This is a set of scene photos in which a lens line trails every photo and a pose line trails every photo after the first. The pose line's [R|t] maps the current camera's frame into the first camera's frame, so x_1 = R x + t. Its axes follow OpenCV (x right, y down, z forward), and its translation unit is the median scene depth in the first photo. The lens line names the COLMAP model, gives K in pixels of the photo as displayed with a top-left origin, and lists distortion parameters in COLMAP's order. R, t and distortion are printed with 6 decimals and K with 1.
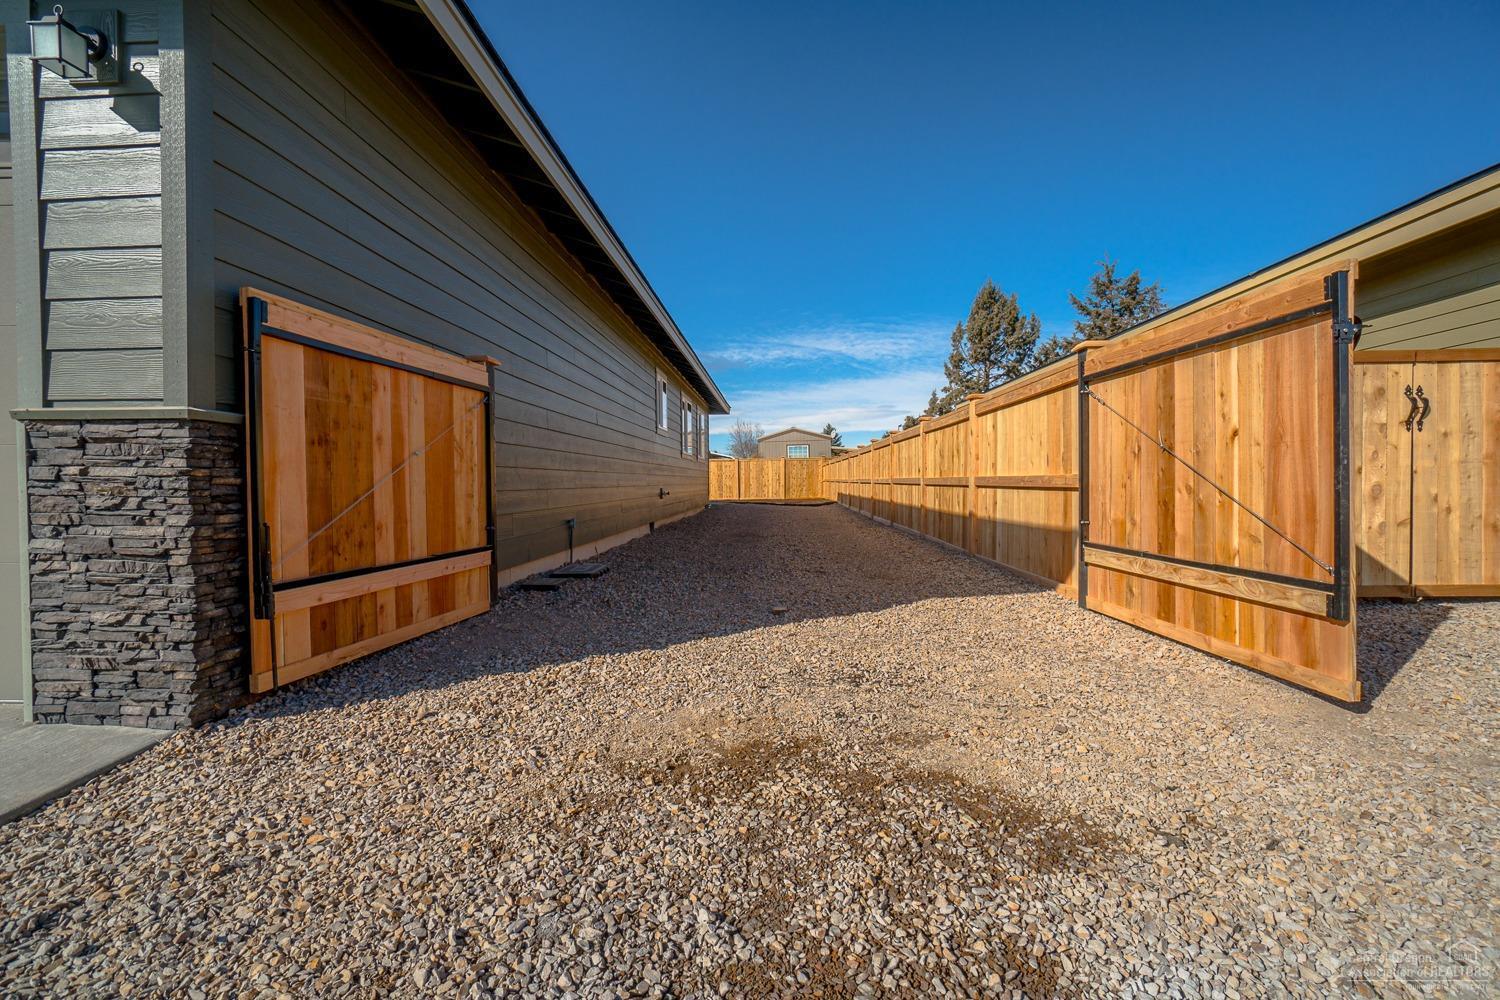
lens RADIAL K [[654.1, 0, 746.6], [0, 654.1, 489.8], [0, 0, 1]] dist [-0.001939, -0.000374]
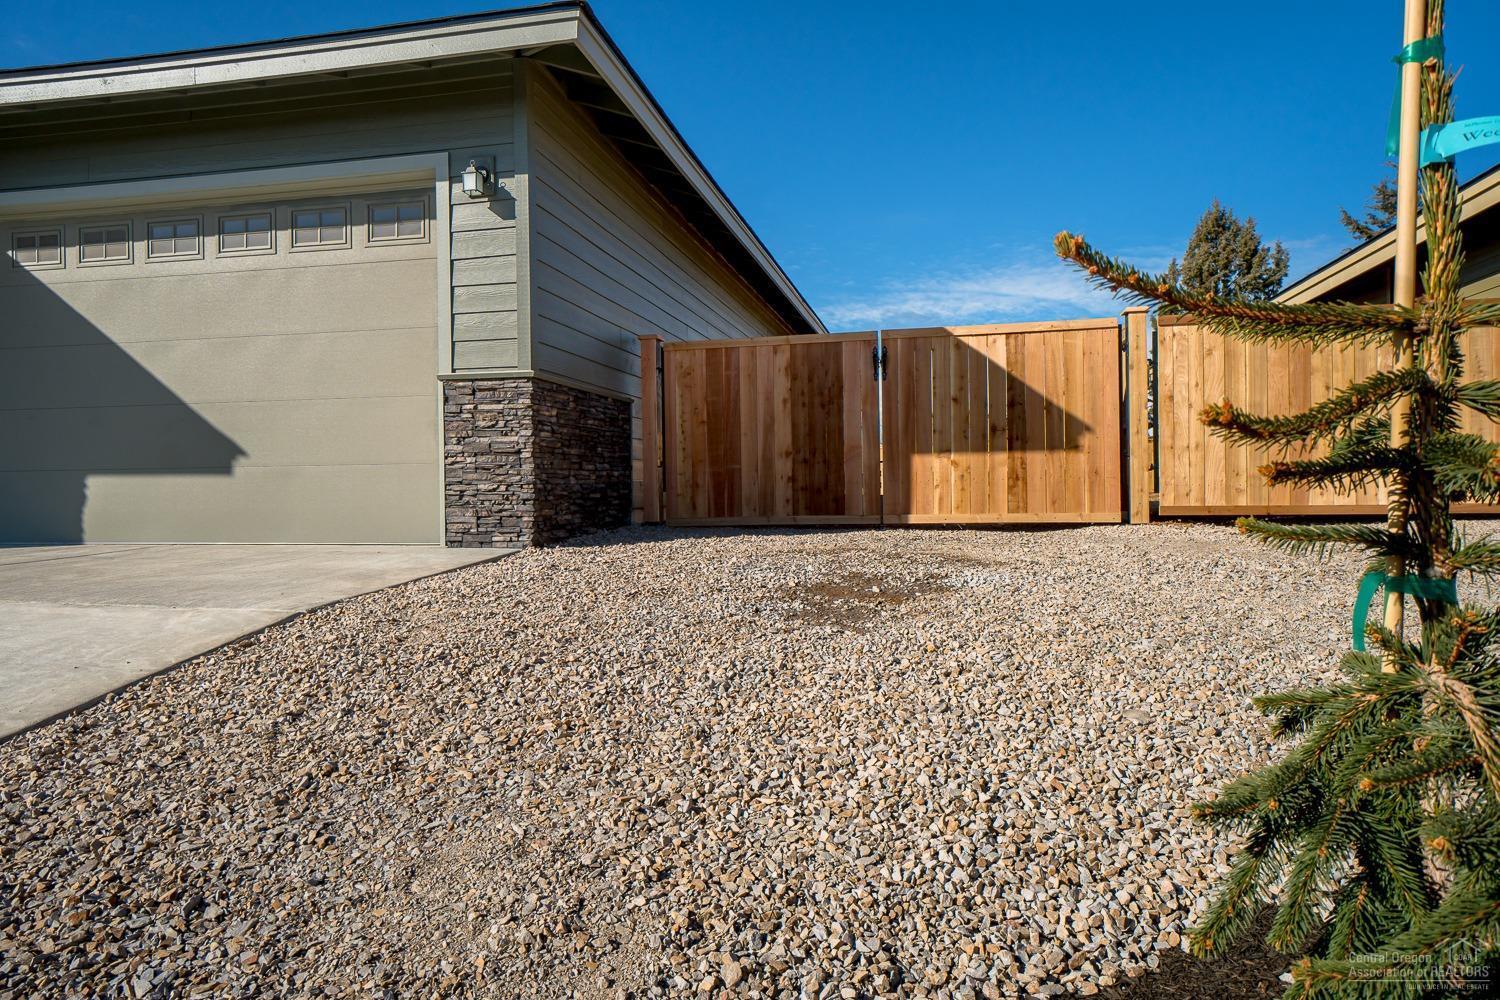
lens RADIAL K [[930.4, 0, 750.0], [0, 930.4, 500.0], [0, 0, 1]] dist [0.004461, 0.001348]
pose [[0.987219, -0.001112, -0.159364, 0.160215], [0.000717, 0.999997, -0.002538, 0.238193], [0.159366, 0.002392, 0.987217, -1.446575]]
